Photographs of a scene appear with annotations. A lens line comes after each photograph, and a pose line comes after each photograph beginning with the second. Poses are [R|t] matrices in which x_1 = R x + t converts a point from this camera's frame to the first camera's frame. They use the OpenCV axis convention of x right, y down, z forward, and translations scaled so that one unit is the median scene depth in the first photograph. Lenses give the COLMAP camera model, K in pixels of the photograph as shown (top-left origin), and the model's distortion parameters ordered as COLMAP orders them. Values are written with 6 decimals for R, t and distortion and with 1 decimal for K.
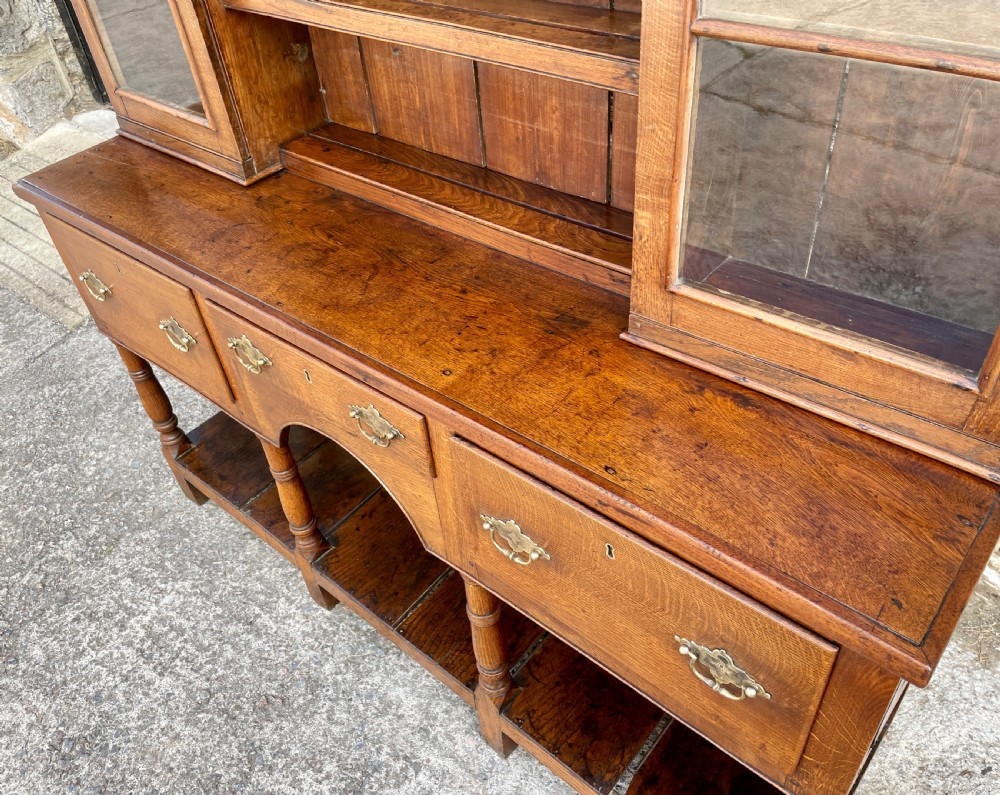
lens RADIAL K [[806.2, 0, 481.2], [0, 806.2, 390.1], [0, 0, 1]] dist [0.086364, -0.117590]
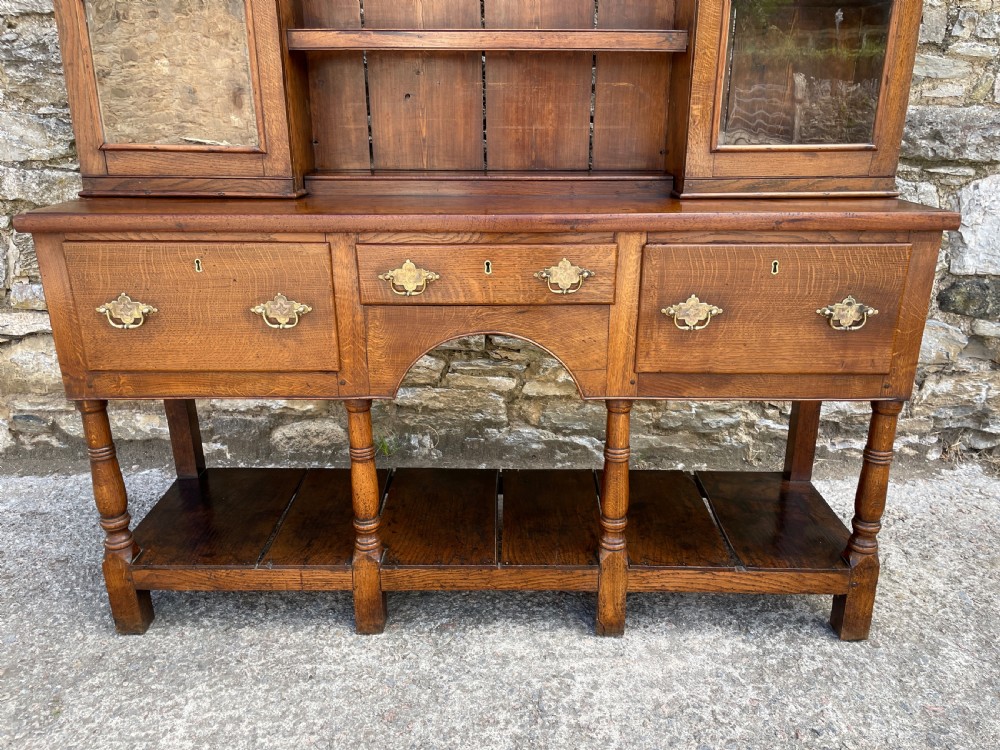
lens RADIAL K [[762.0, 0, 504.6], [0, 762.0, 376.9], [0, 0, 1]] dist [0.096353, -0.131053]
pose [[0.756174, -0.130765, 0.641172, -0.722599], [0.371841, 0.892131, -0.256588, 0.332795], [-0.538456, 0.432439, 0.723230, 0.142679]]
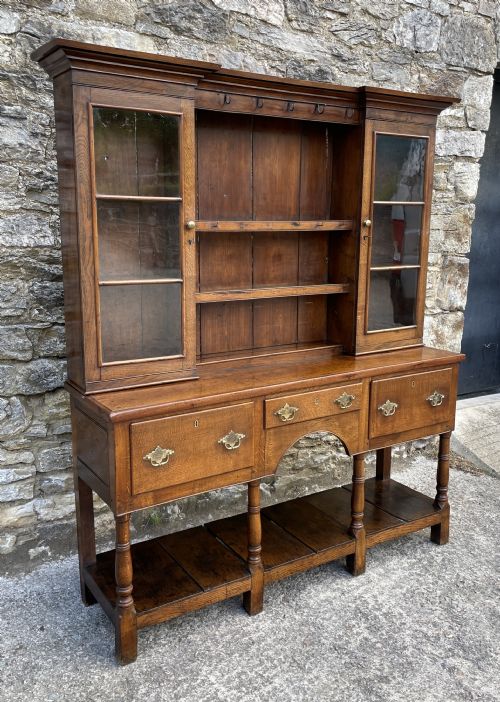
lens RADIAL K [[631.2, 0, 245.9], [0, 631.2, 348.3], [0, 0, 1]] dist [0.090100, -0.122026]
pose [[0.290491, -0.098051, 0.951841, -1.654069], [0.603225, 0.790941, -0.102621, -0.060549], [-0.742788, 0.603985, 0.288908, 0.341142]]
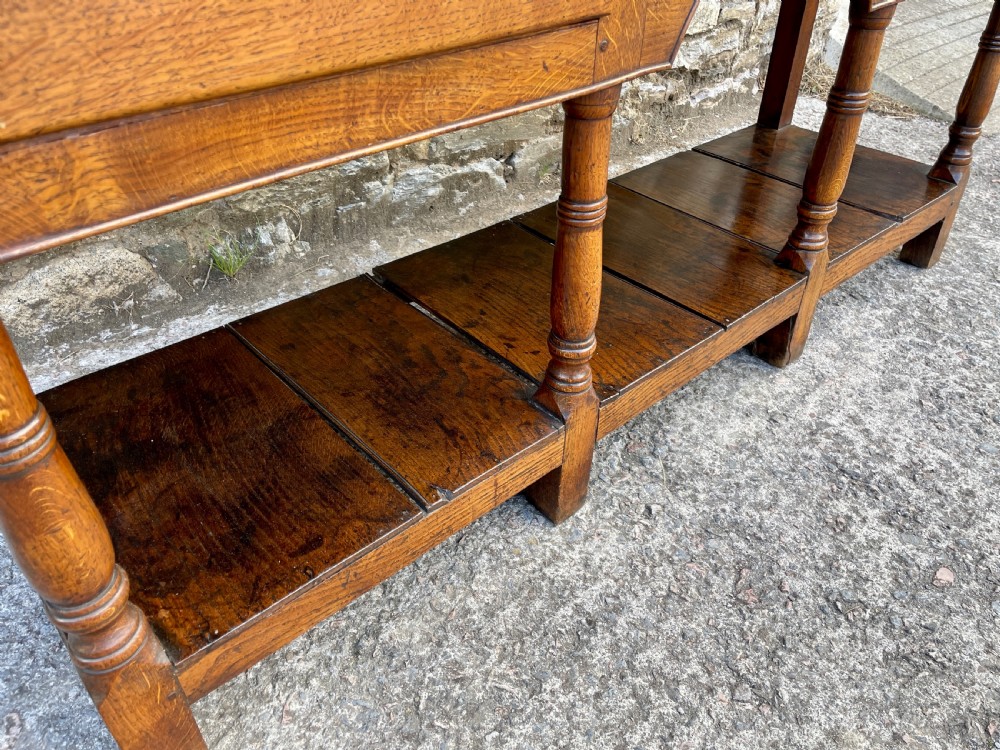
lens RADIAL K [[761.1, 0, 509.4], [0, 761.1, 382.4], [0, 0, 1]] dist [0.090426, -0.125020]
pose [[0.112545, -0.524680, 0.843827, -0.712865], [0.629178, 0.694917, 0.348174, -0.022916], [-0.769070, 0.491732, 0.408327, 0.887231]]
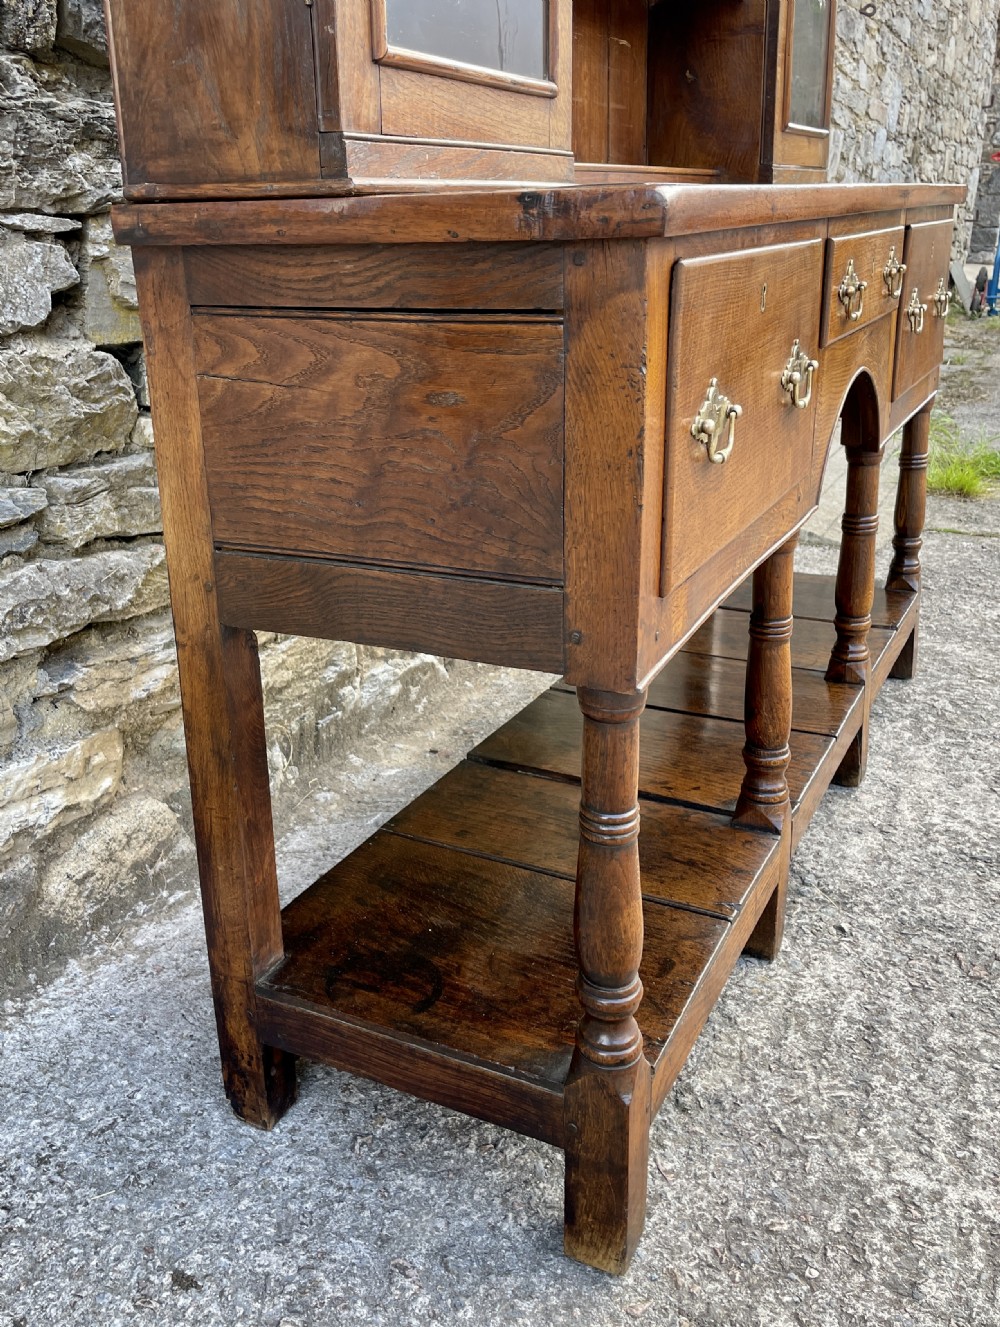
lens RADIAL K [[1202.1, 0, 451.0], [0, 1202.1, 607.2], [0, 0, 1]] dist [0.085061, -0.122333]
pose [[-0.218282, -0.200203, 0.955129, -1.036115], [0.679536, 0.671277, 0.296004, -0.335074], [-0.700417, 0.713657, -0.010482, 1.159275]]
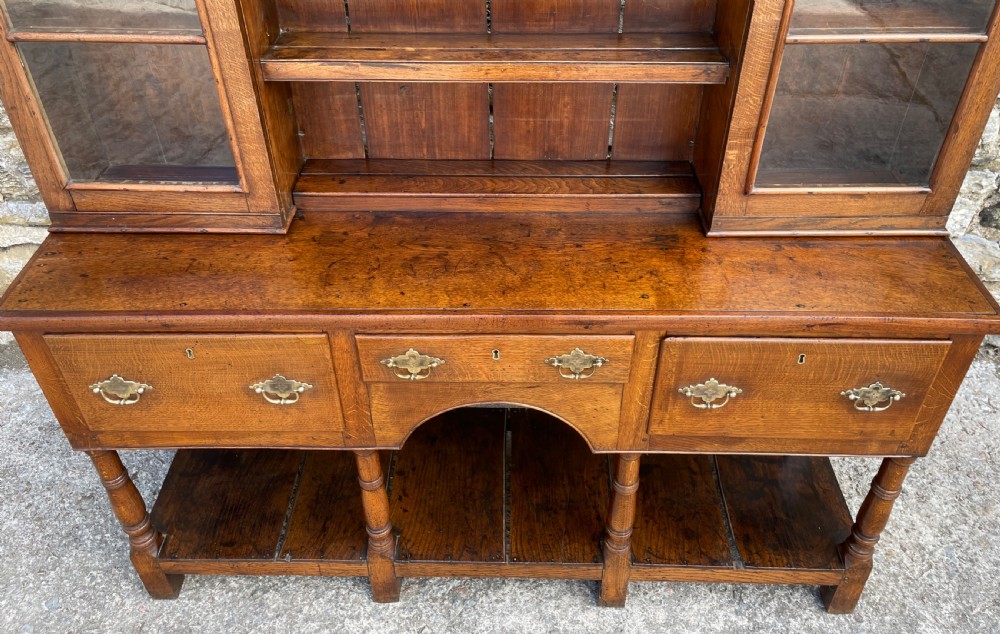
lens RADIAL K [[785.6, 0, 504.4], [0, 785.6, 254.6], [0, 0, 1]] dist [0.090875, -0.122153]
pose [[0.762220, -0.315346, 0.565312, -0.598347], [0.369889, 0.928873, 0.019423, -0.126541], [-0.531228, 0.194298, 0.824648, 0.004293]]
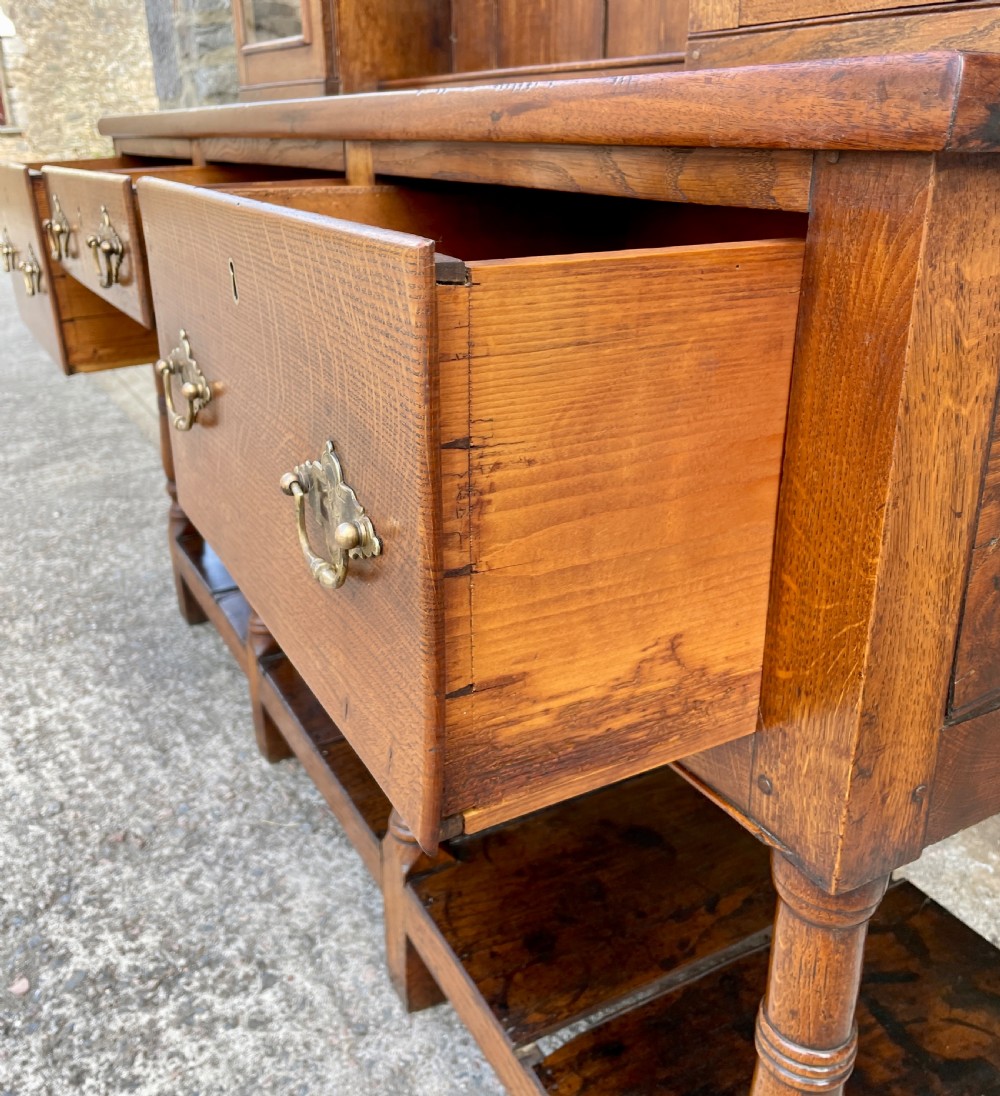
lens RADIAL K [[1024.5, 0, 485.6], [0, 1024.5, 508.7], [0, 0, 1]] dist [0.064176, -0.101277]
pose [[0.932266, 0.200933, -0.300841, 0.216845], [-0.289148, 0.913620, -0.285819, 0.312224], [0.217424, 0.353447, 0.909836, 0.232319]]
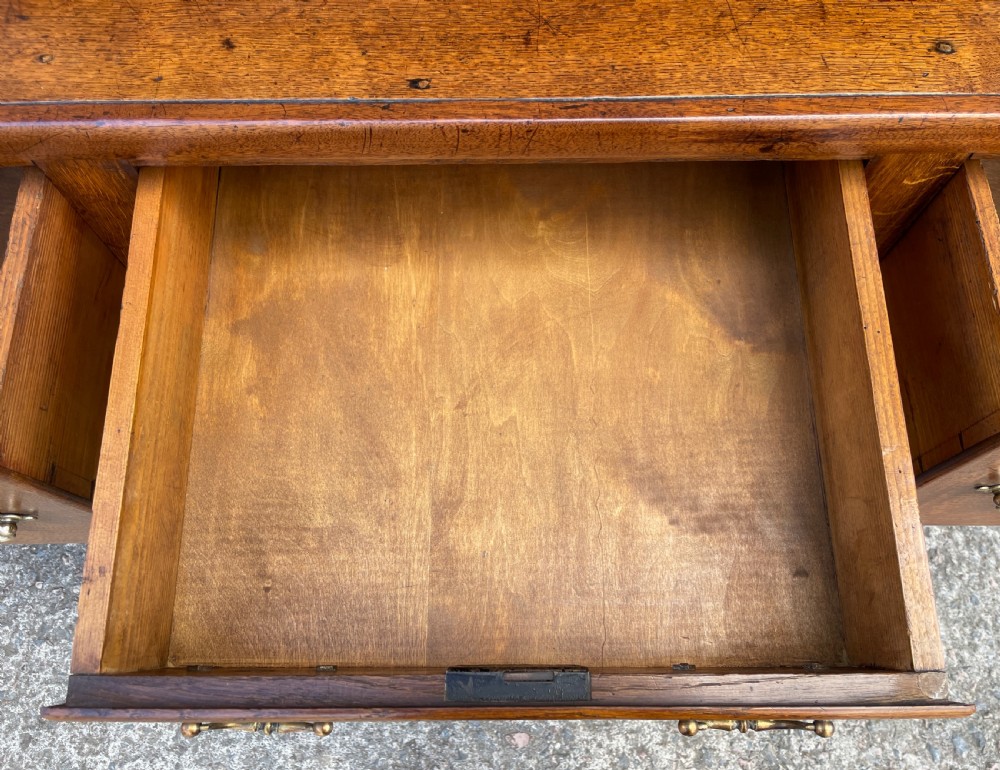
lens RADIAL K [[787.5, 0, 497.7], [0, 787.5, 393.0], [0, 0, 1]] dist [0.081523, -0.120373]
pose [[0.751869, -0.575849, 0.321076, -0.310912], [0.379691, 0.776306, 0.503174, -0.122344], [-0.539005, -0.256411, 0.802326, 0.447729]]
